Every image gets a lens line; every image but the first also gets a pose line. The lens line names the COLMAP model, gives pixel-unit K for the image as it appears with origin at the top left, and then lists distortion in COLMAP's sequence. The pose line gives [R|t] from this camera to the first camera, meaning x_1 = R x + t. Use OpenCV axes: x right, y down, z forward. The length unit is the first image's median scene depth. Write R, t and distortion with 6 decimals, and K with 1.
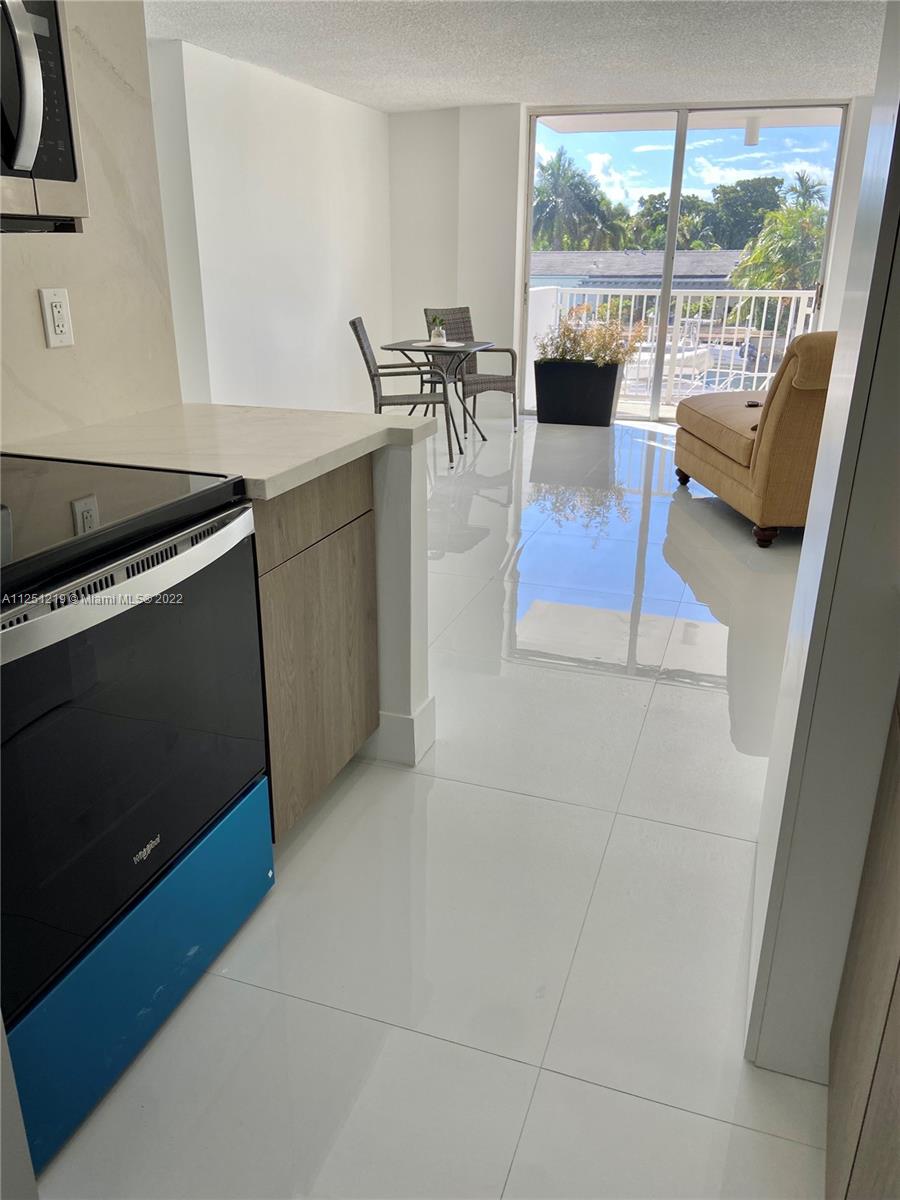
lens RADIAL K [[908.5, 0, 448.8], [0, 908.5, 601.5], [0, 0, 1]] dist [0.071330, -0.046143]
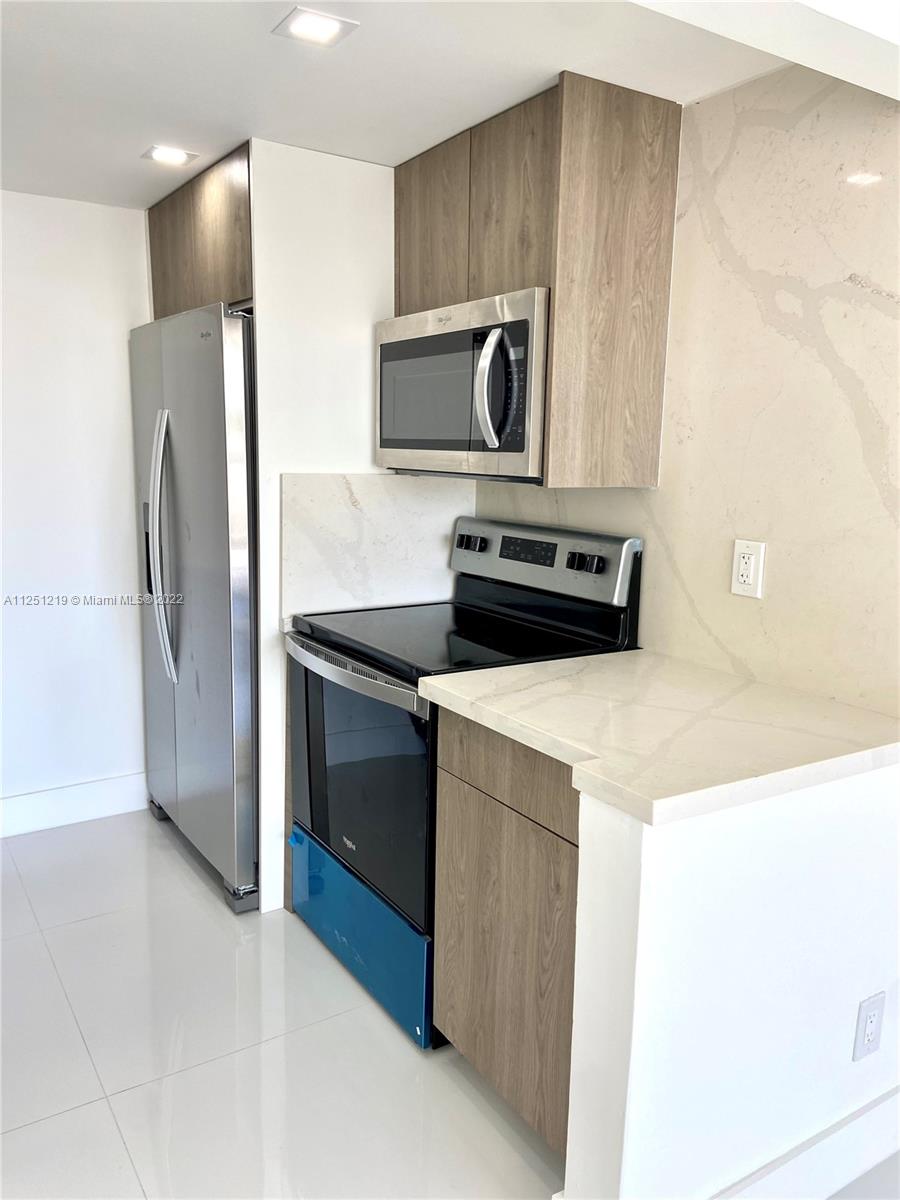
lens RADIAL K [[908.5, 0, 451.9], [0, 908.5, 610.8], [0, 0, 1]] dist [0.071330, -0.046143]
pose [[-0.606993, 0.118594, -0.785808, 0.625360], [-0.314049, 0.872524, 0.374266, -0.602569], [0.730022, 0.473959, -0.492372, 1.427205]]
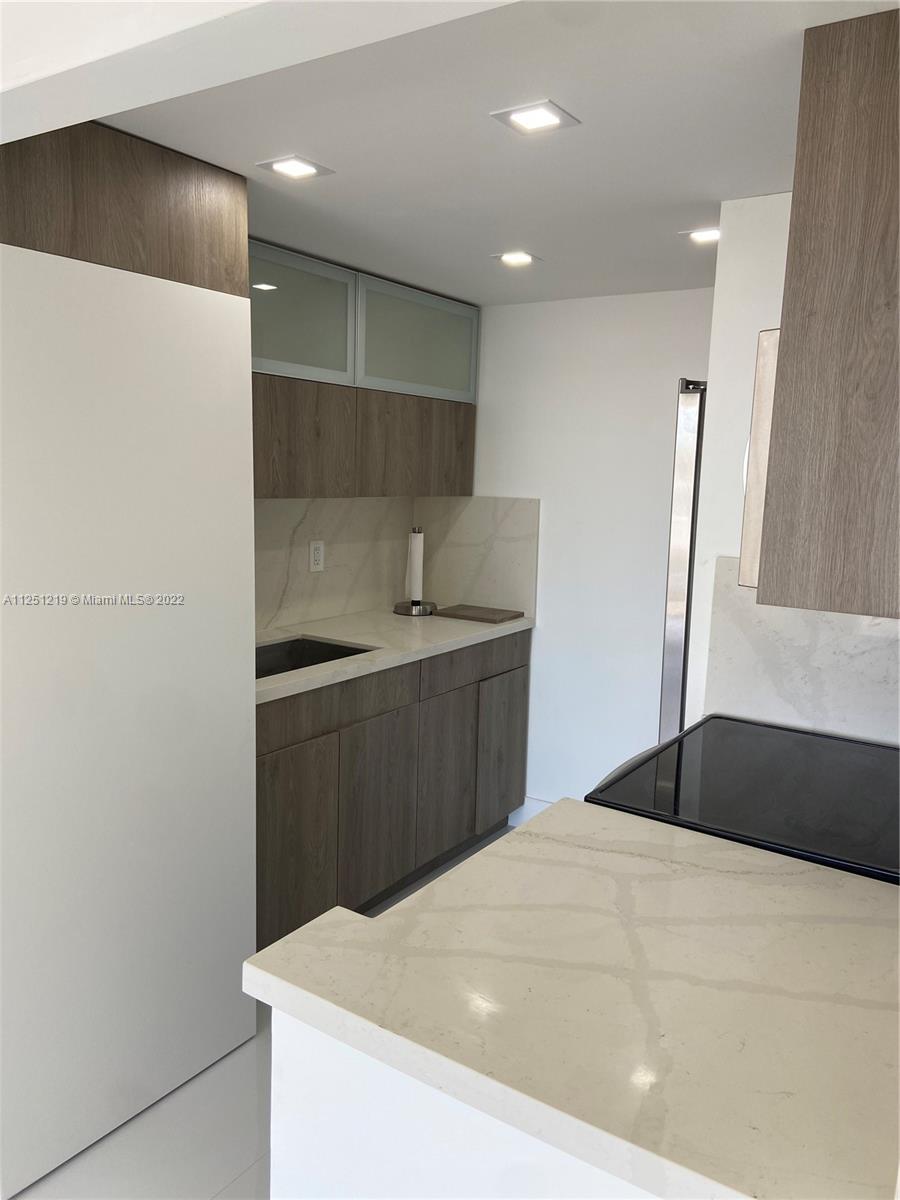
lens RADIAL K [[908.5, 0, 443.4], [0, 908.5, 592.5], [0, 0, 1]] dist [0.071330, -0.046143]
pose [[-0.965797, -0.072413, 0.248982, -0.237524], [0.057192, 0.877078, 0.476931, -0.752488], [-0.252912, 0.474859, -0.842938, 1.622492]]
